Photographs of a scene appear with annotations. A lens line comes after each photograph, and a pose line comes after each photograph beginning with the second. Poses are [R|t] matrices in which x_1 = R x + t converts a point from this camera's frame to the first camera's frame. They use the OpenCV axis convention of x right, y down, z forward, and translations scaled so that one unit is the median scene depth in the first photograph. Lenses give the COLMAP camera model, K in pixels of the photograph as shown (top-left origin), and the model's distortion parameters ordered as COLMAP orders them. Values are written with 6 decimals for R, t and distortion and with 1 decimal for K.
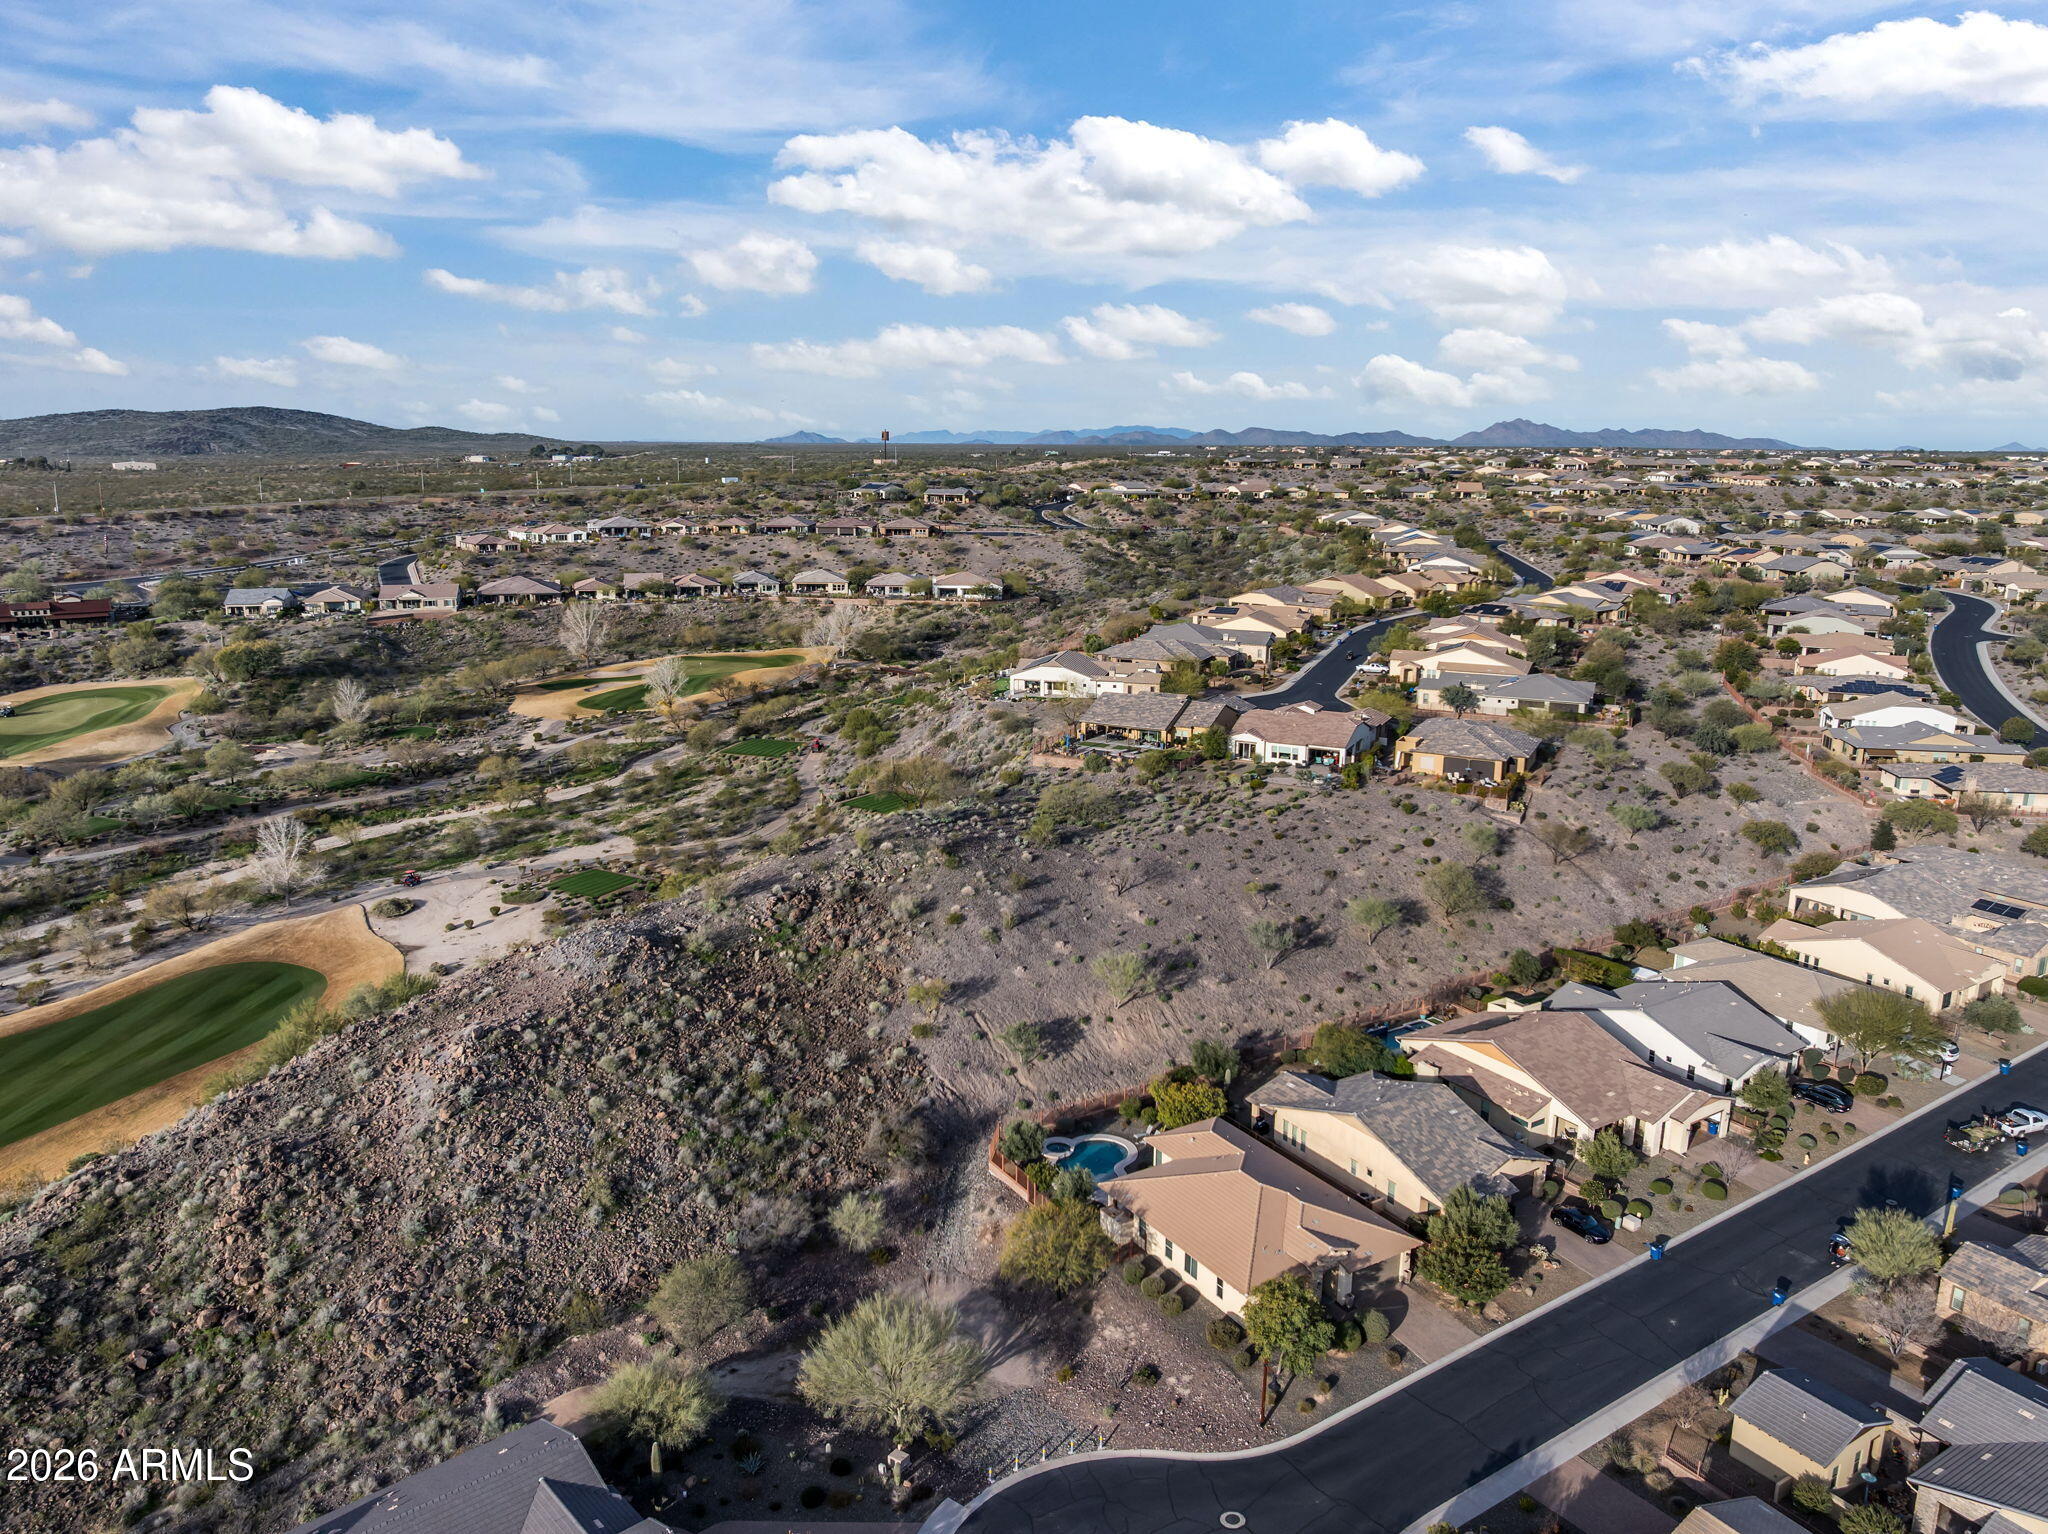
lens RADIAL K [[1436.9, 0, 1033.0], [0, 1436.9, 753.6], [0, 0, 1]] dist [-0.034776, -0.011492]
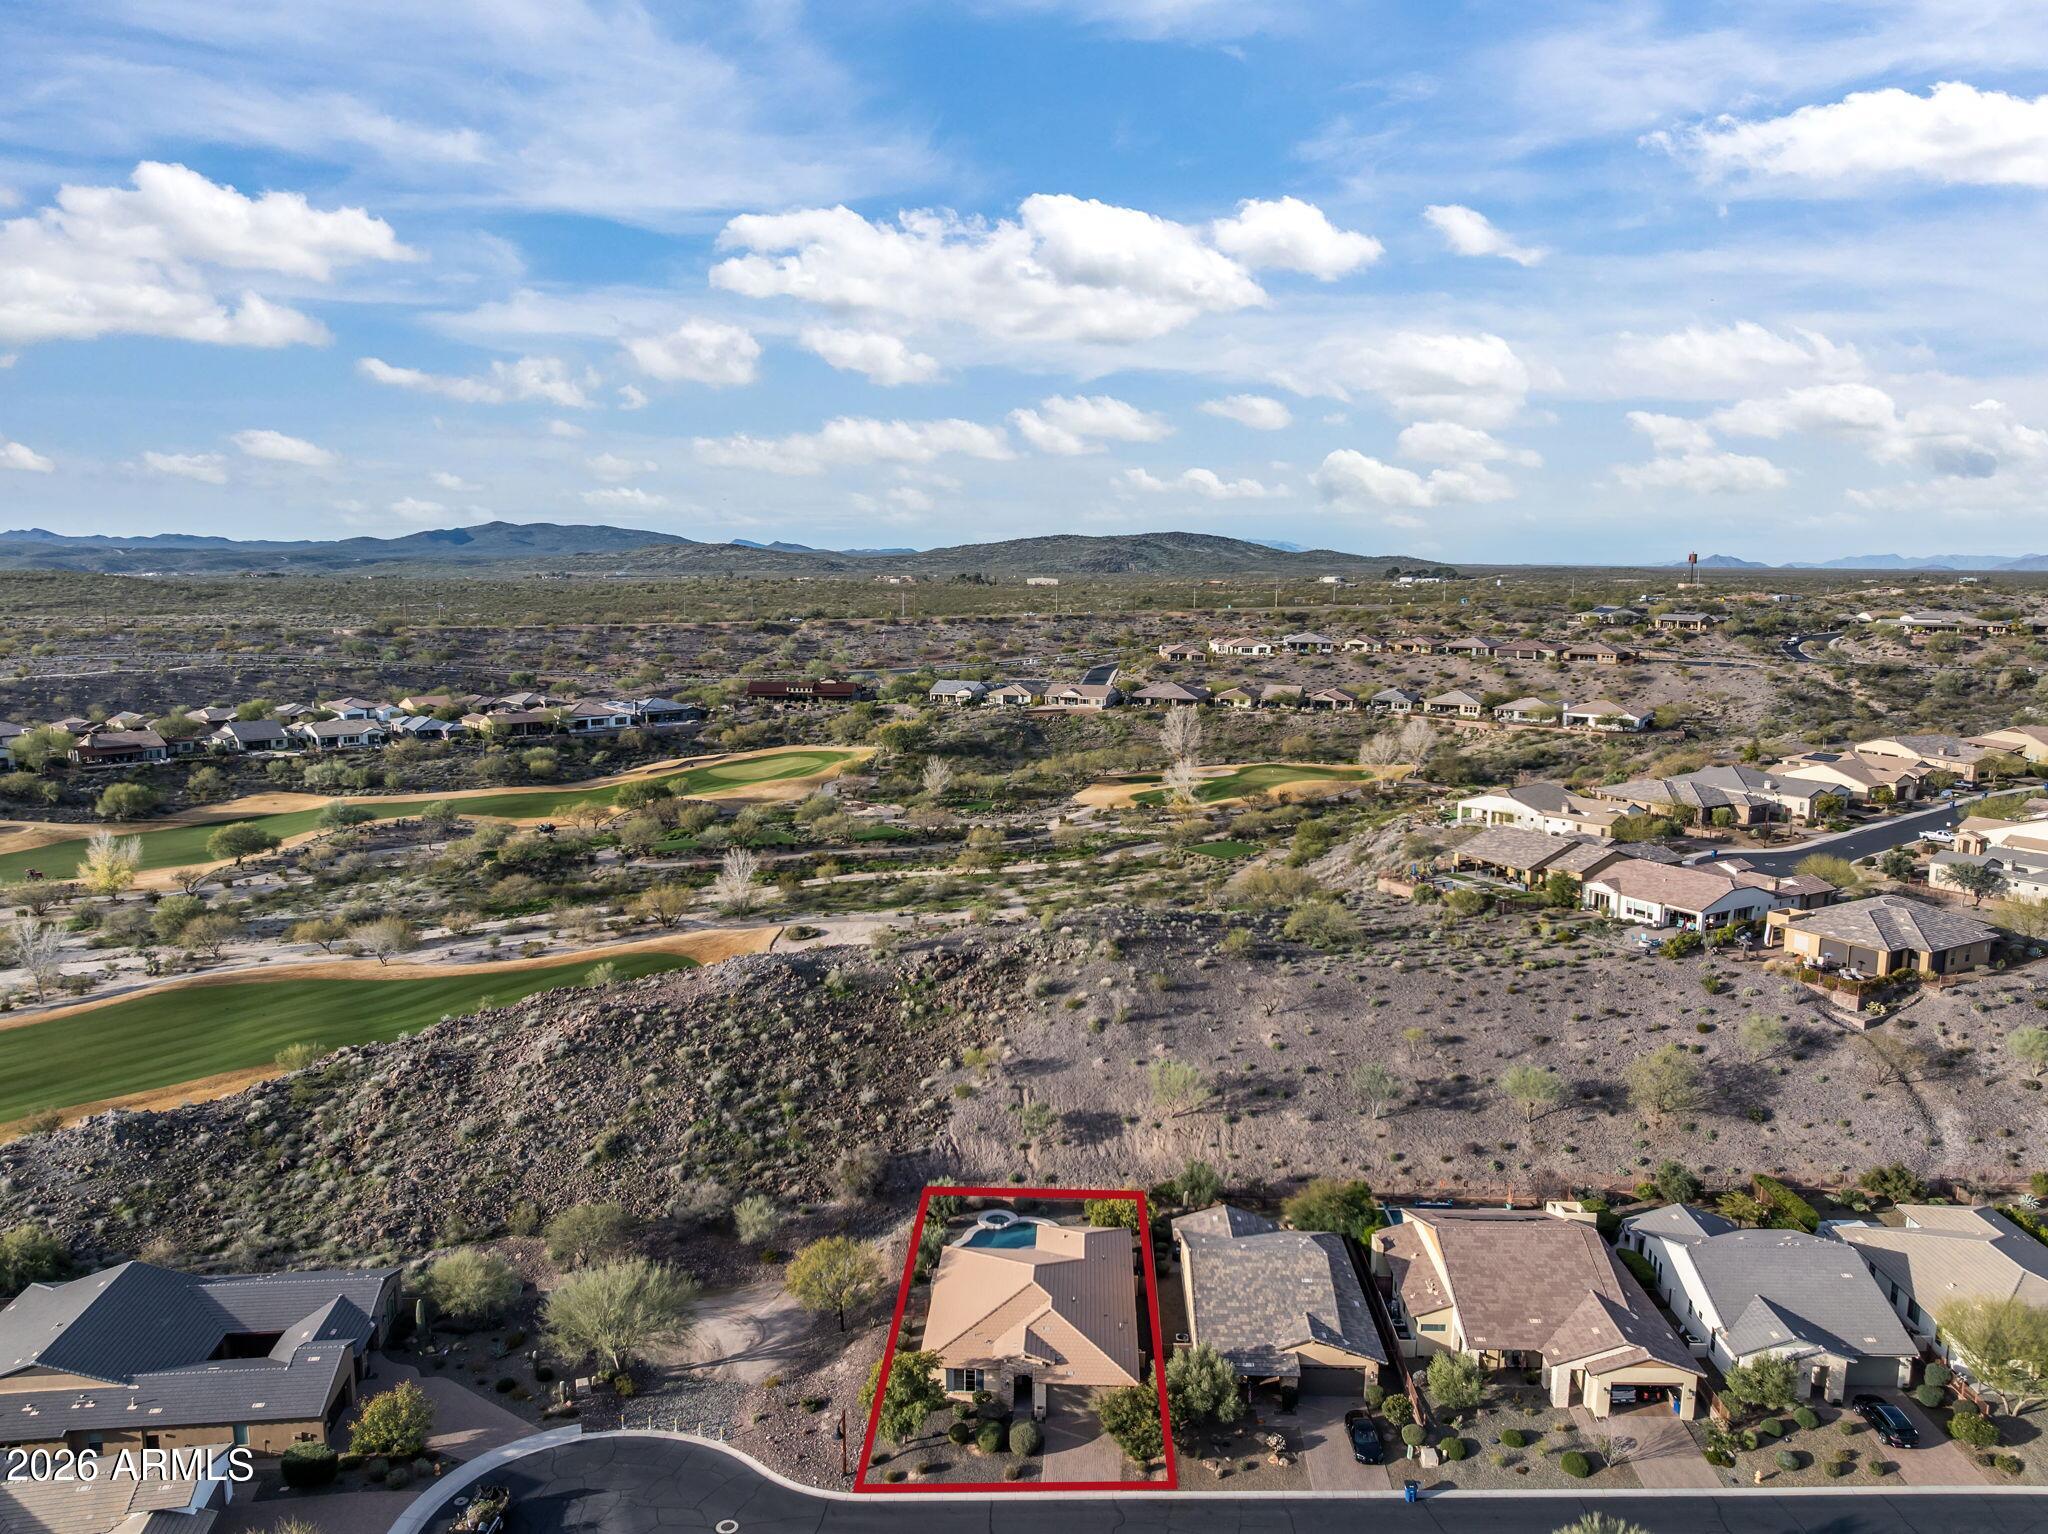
lens RADIAL K [[1436.9, 0, 1033.0], [0, 1436.9, 753.6], [0, 0, 1]] dist [-0.034776, -0.011492]
pose [[0.823907, 0.072091, -0.562121, 0.339676], [-0.118745, 0.991819, -0.046847, -0.009763], [0.554145, 0.105347, 0.825727, 0.063662]]
